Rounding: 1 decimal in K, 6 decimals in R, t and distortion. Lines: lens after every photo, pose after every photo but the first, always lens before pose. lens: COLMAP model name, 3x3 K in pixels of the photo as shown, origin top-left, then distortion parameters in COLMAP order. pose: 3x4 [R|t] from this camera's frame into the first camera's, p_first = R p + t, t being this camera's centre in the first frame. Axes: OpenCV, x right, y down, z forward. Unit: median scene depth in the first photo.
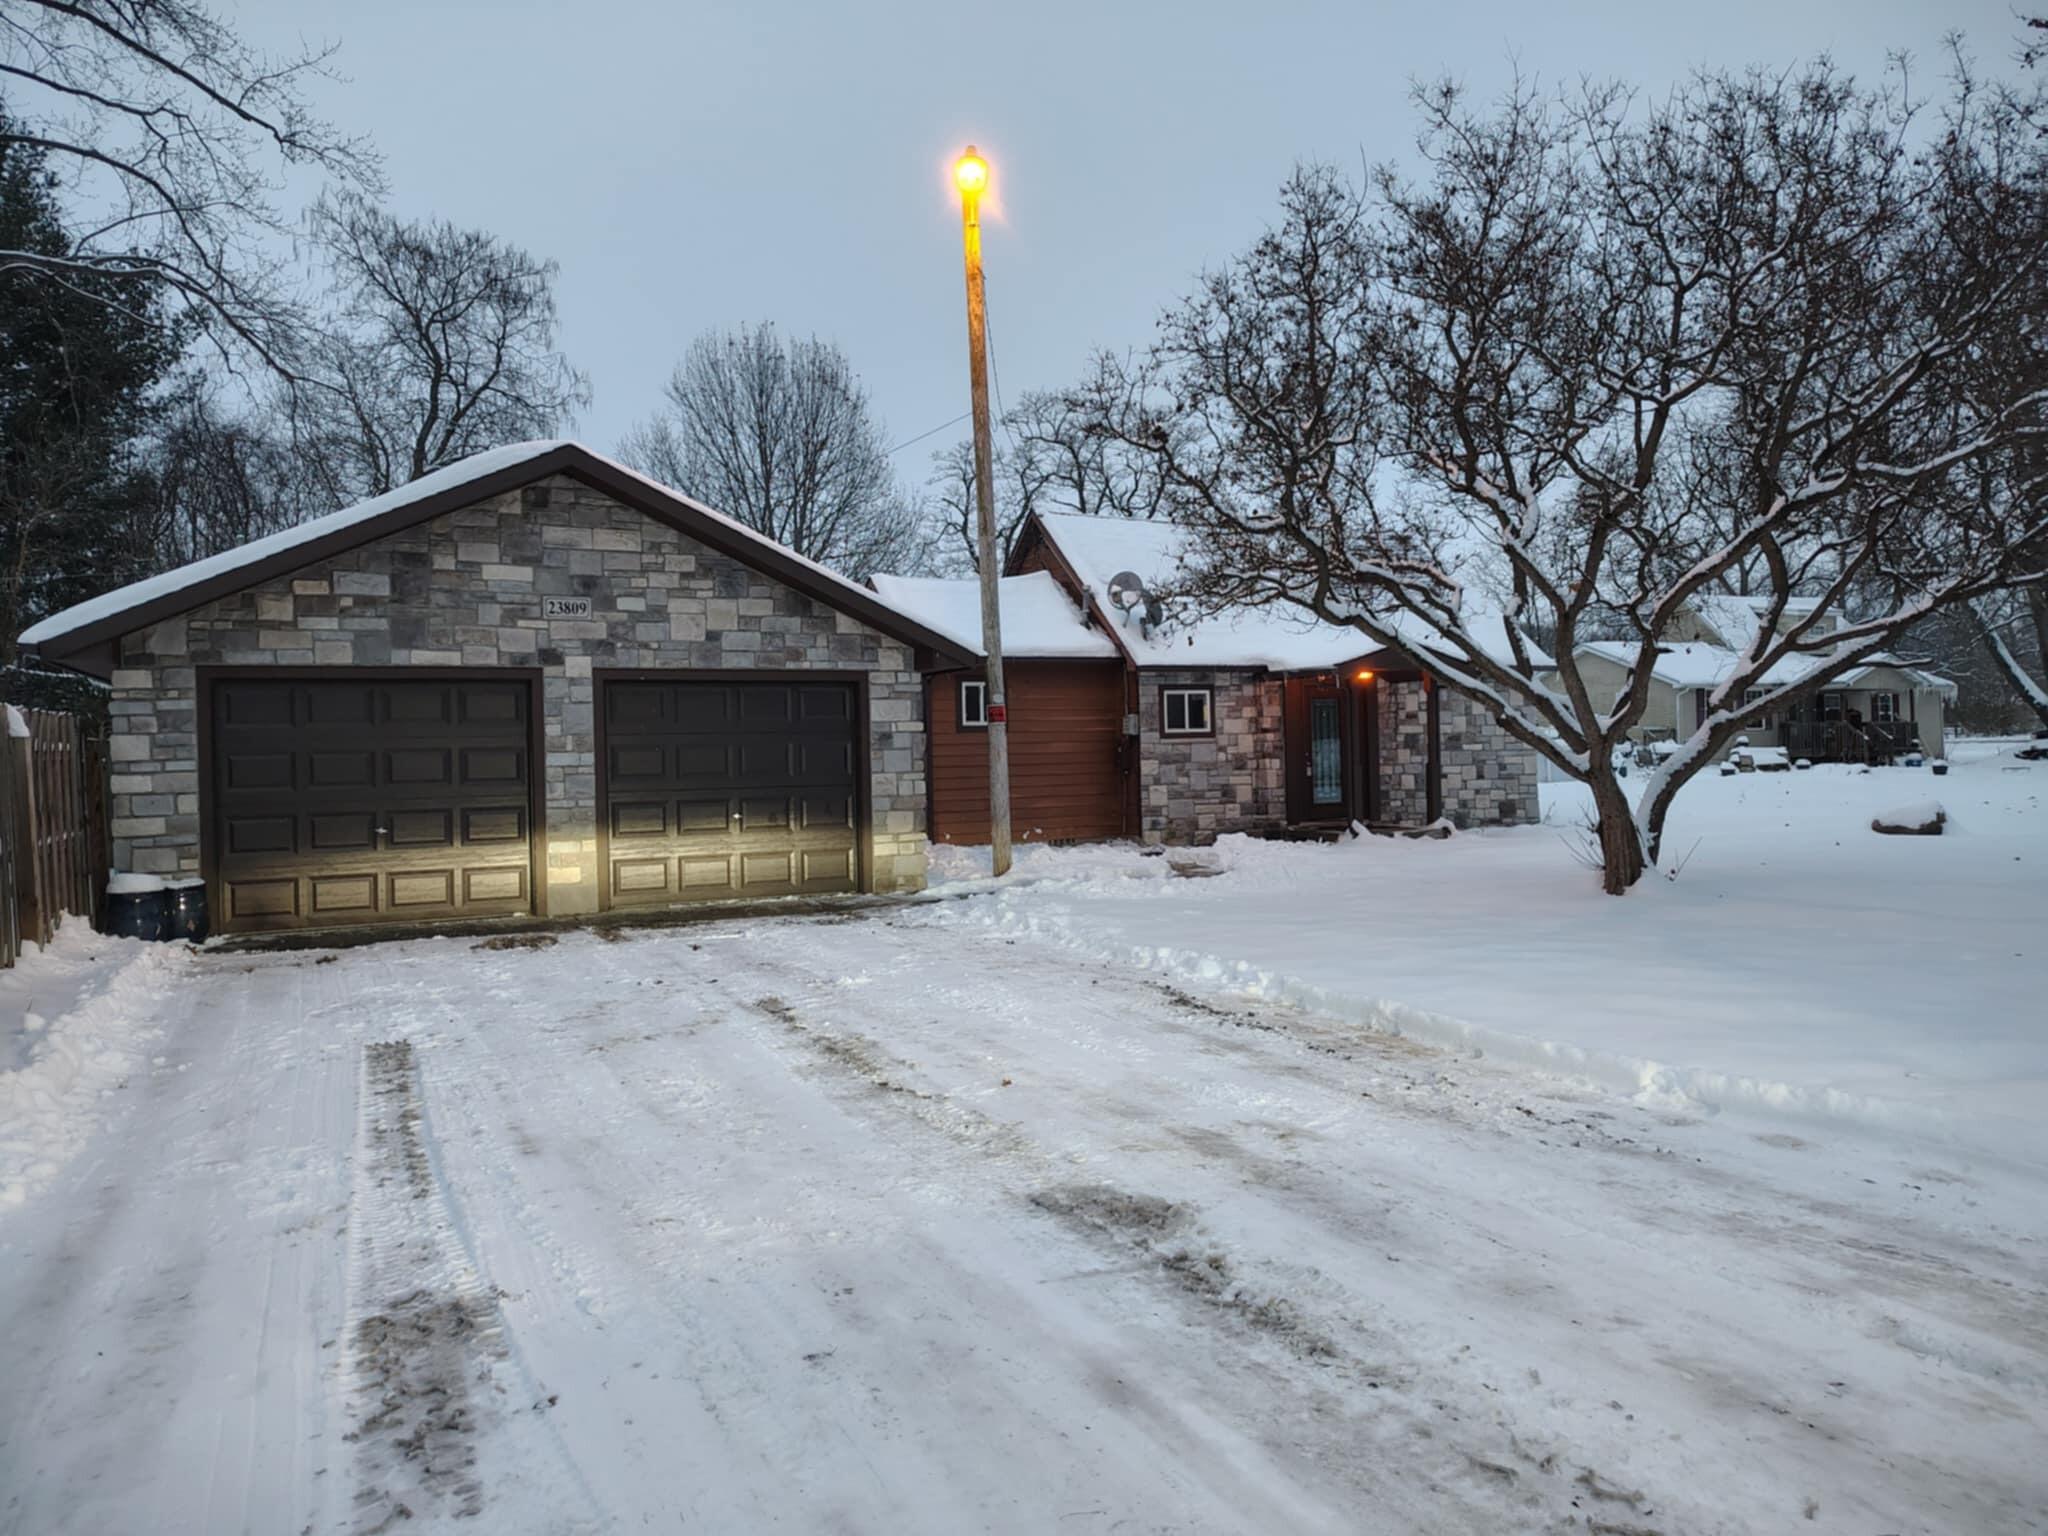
lens RADIAL K [[1376.3, 0, 1022.5], [0, 1376.3, 769.4], [0, 0, 1]] dist [0.031866, -0.000661]
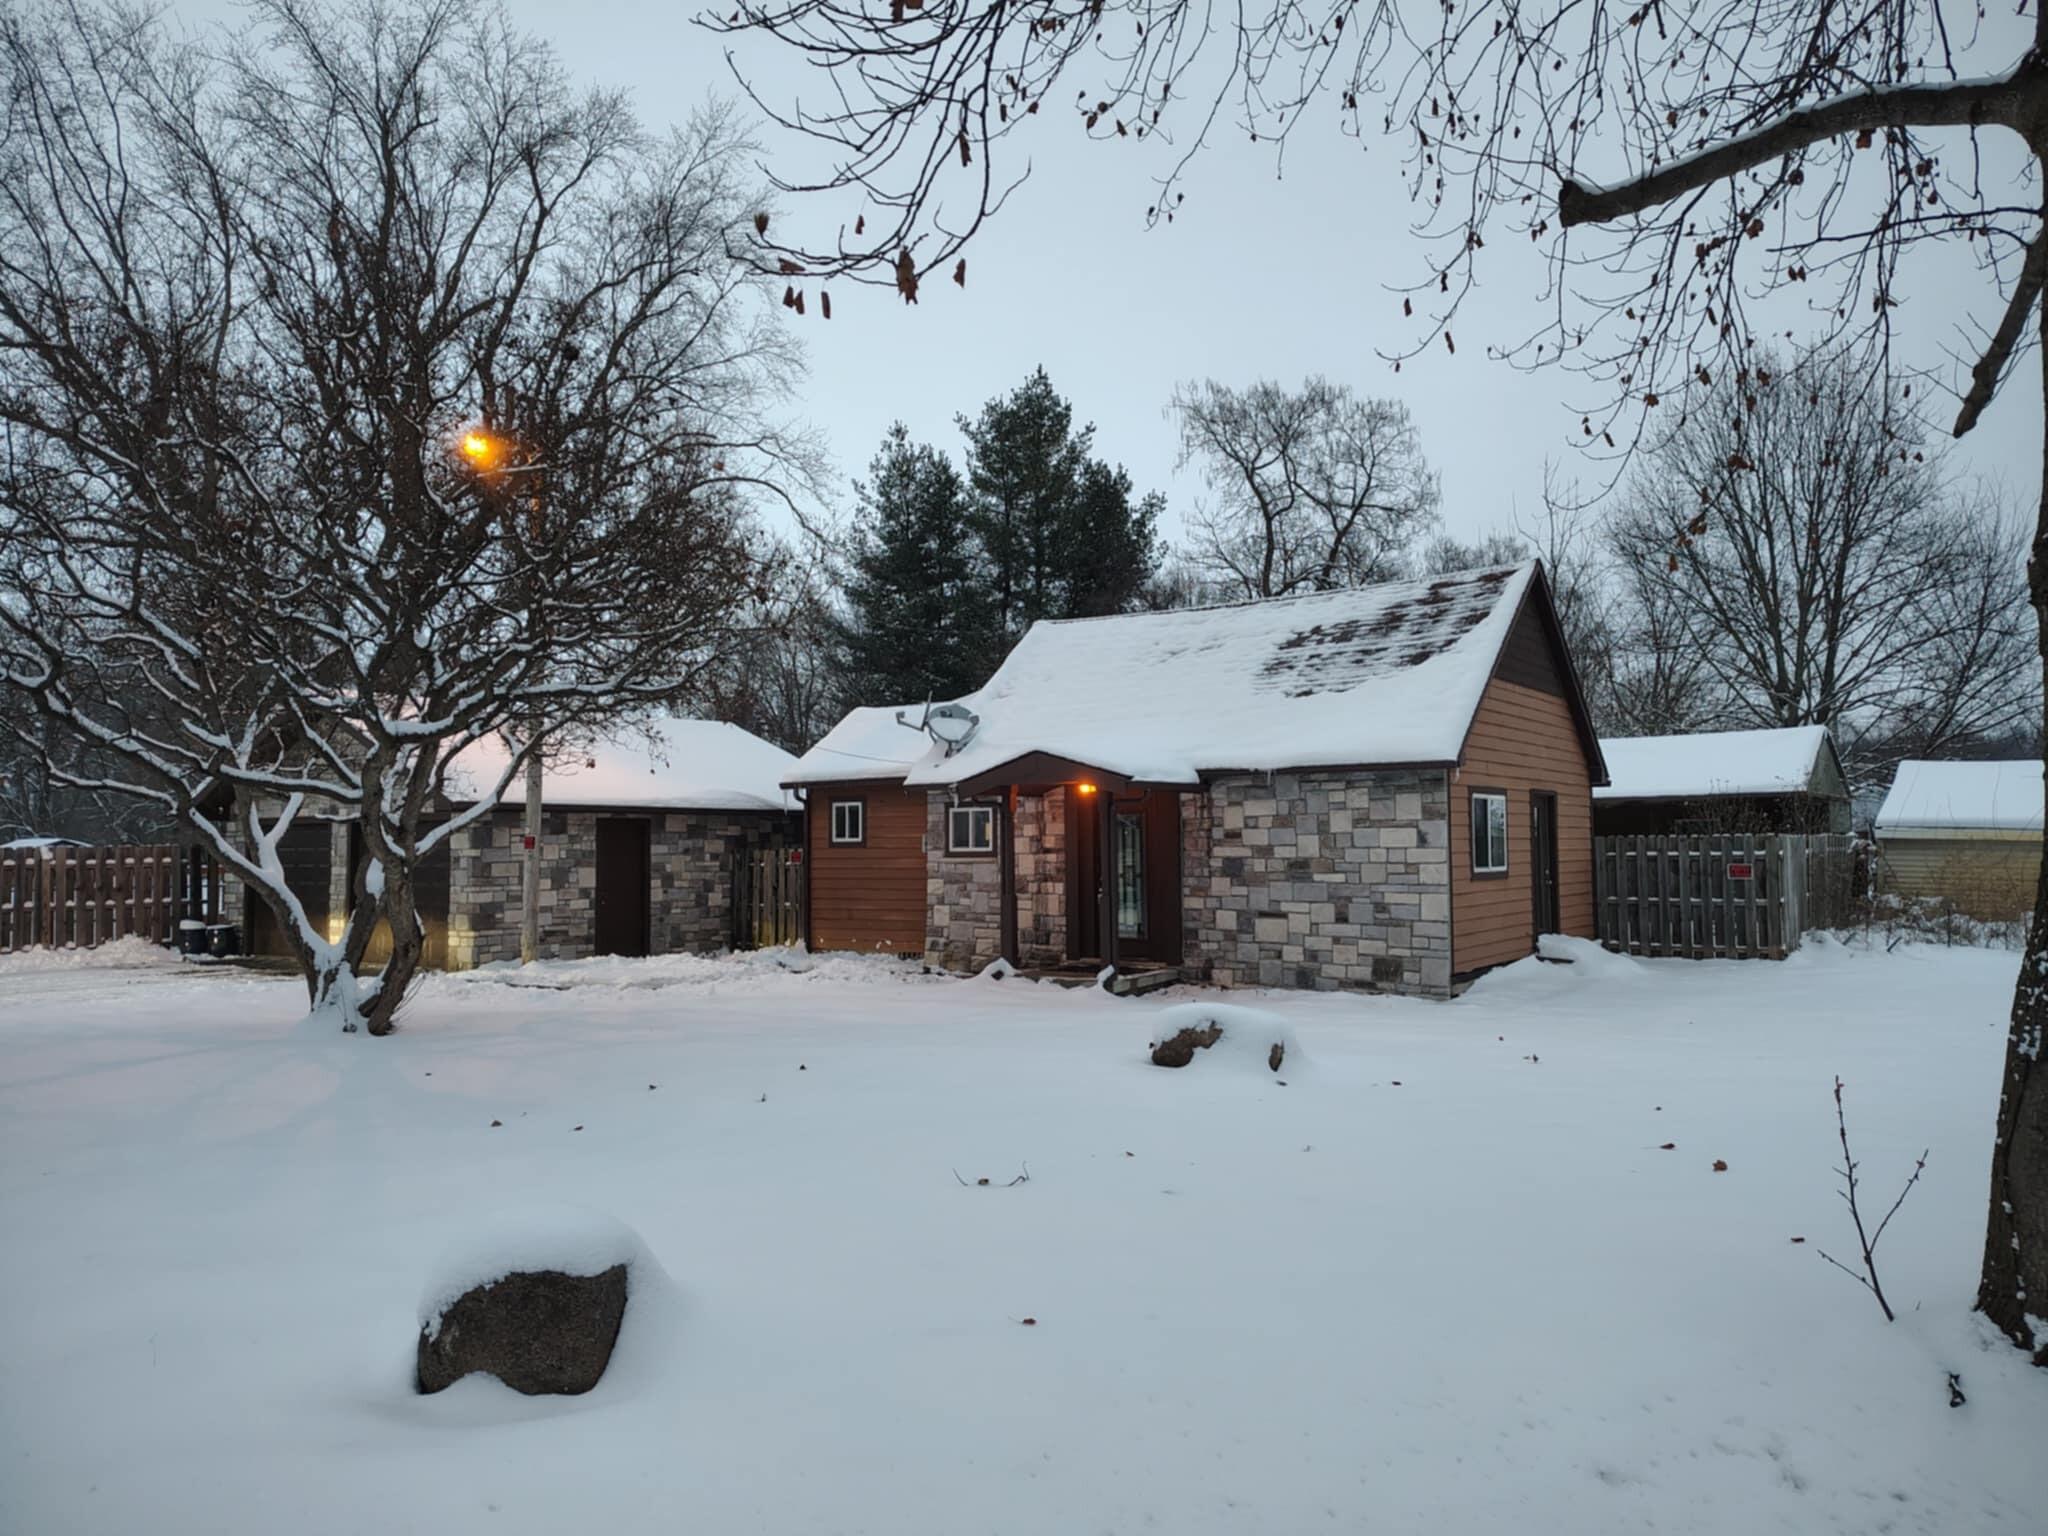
lens RADIAL K [[1376.3, 0, 1033.2], [0, 1376.3, 750.5], [0, 0, 1]] dist [0.031866, -0.000661]
pose [[0.493061, -0.039389, -0.869103, 0.992796], [-0.013872, 0.998492, -0.053122, -0.047576], [0.869884, 0.038248, 0.491771, 0.572331]]
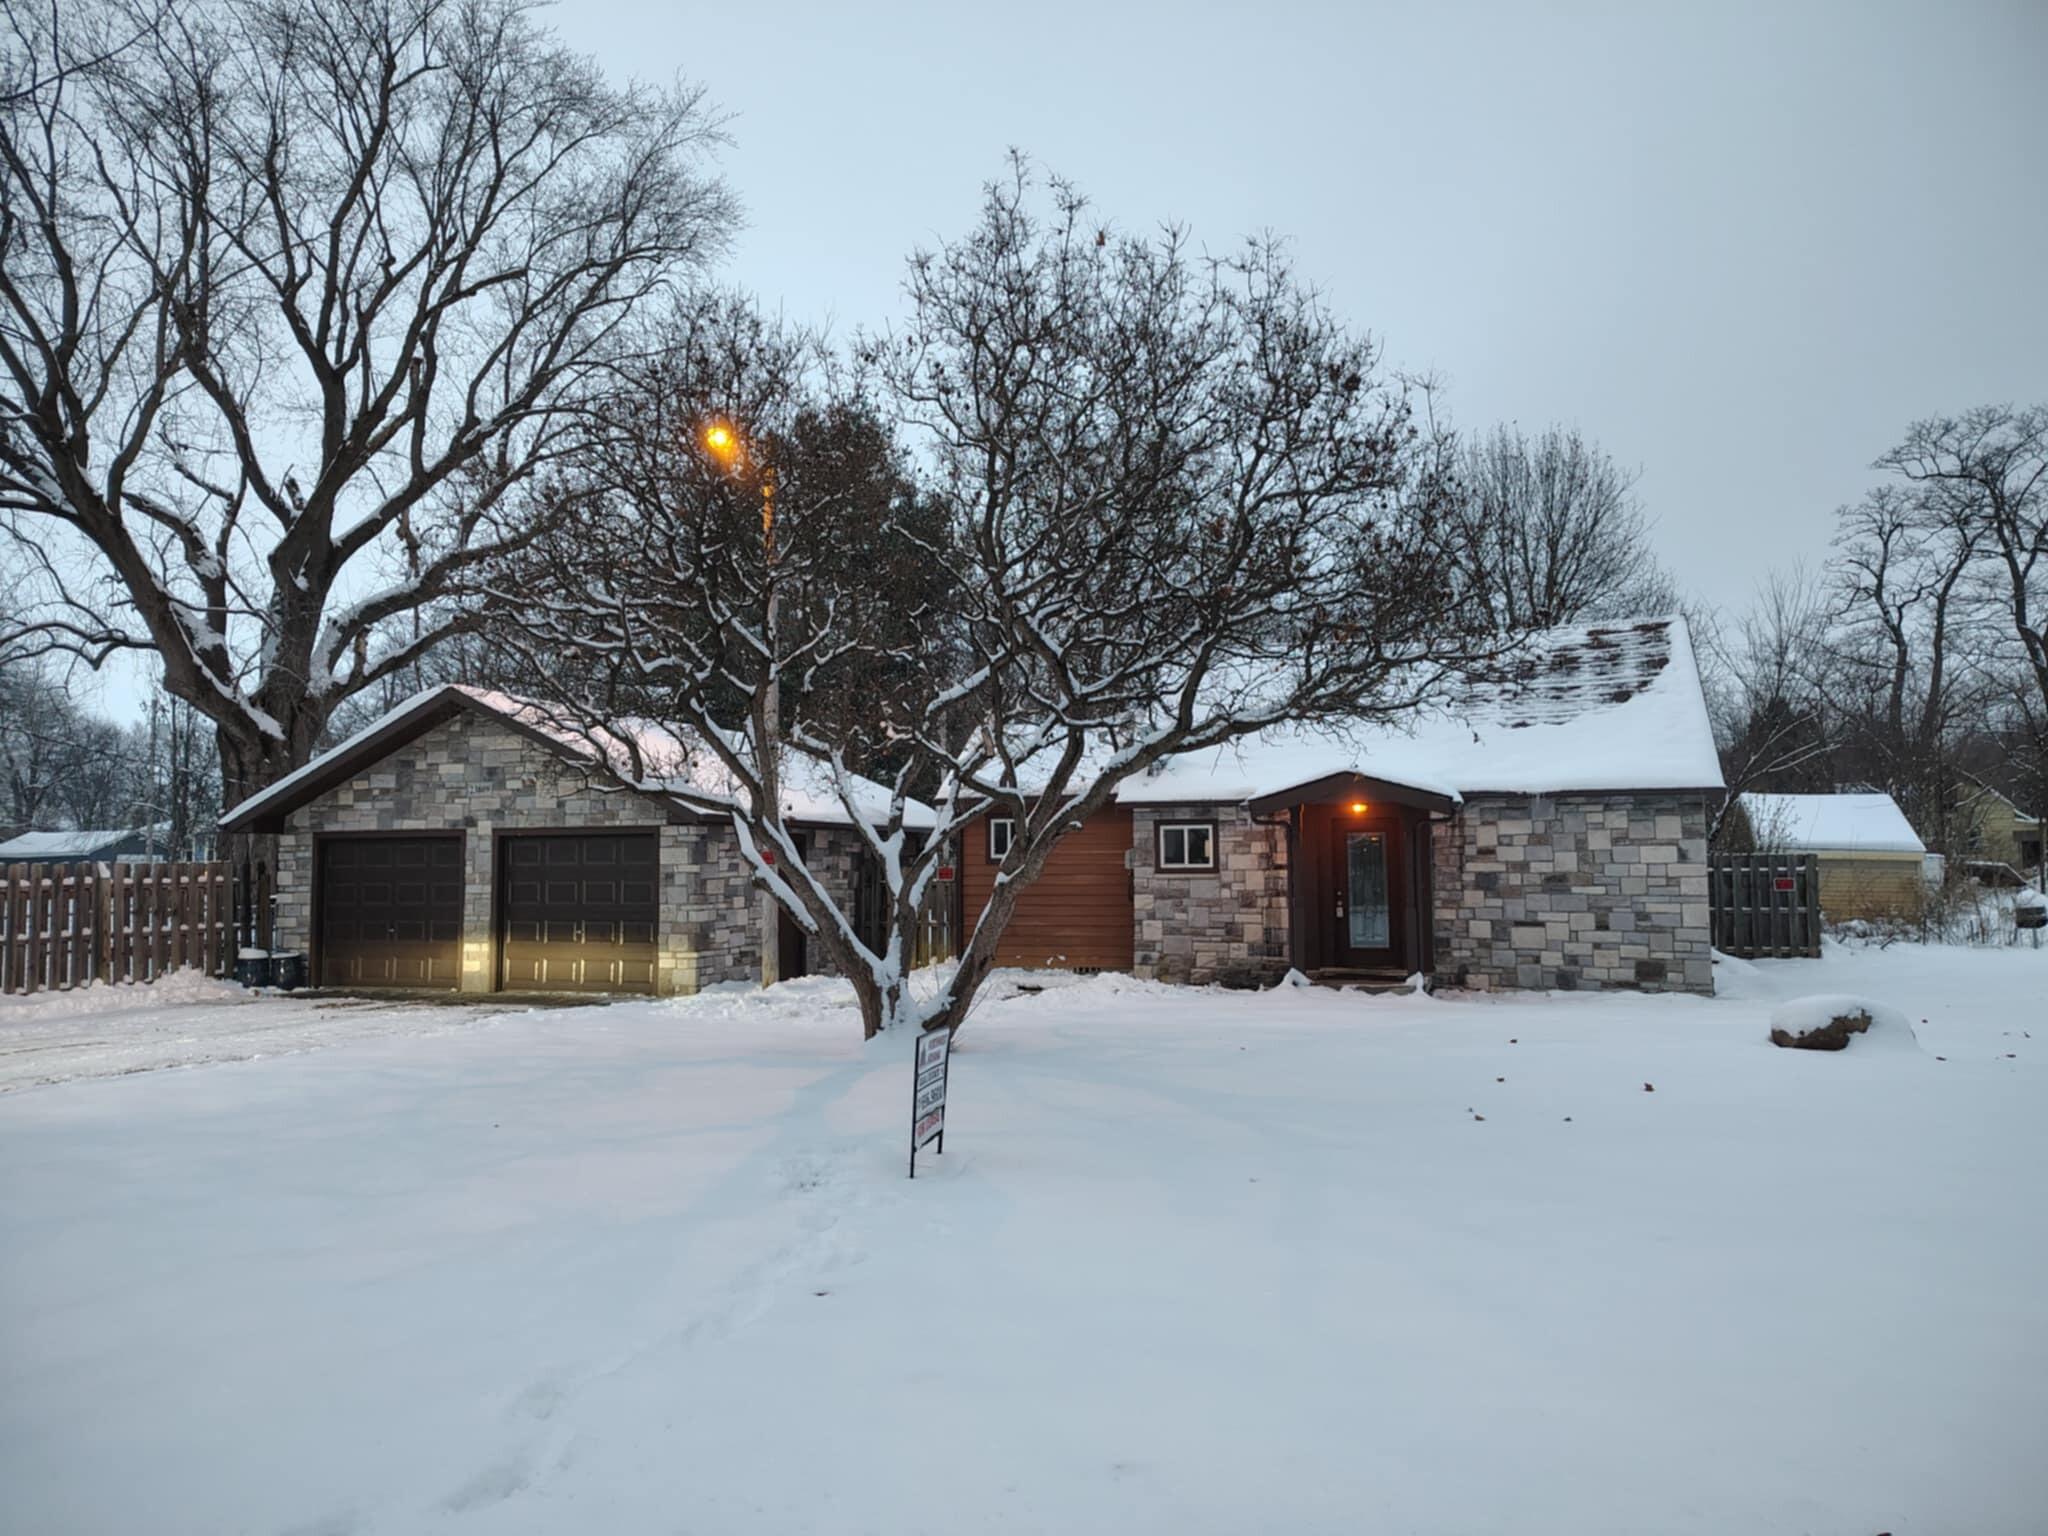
lens RADIAL K [[1376.3, 0, 1023.8], [0, 1376.3, 768.8], [0, 0, 1]] dist [0.031866, -0.000661]
pose [[0.716394, -0.030805, -0.697016, 0.740936], [-0.017107, 0.997949, -0.061687, -0.035384], [0.697487, 0.056116, 0.714397, 0.208438]]
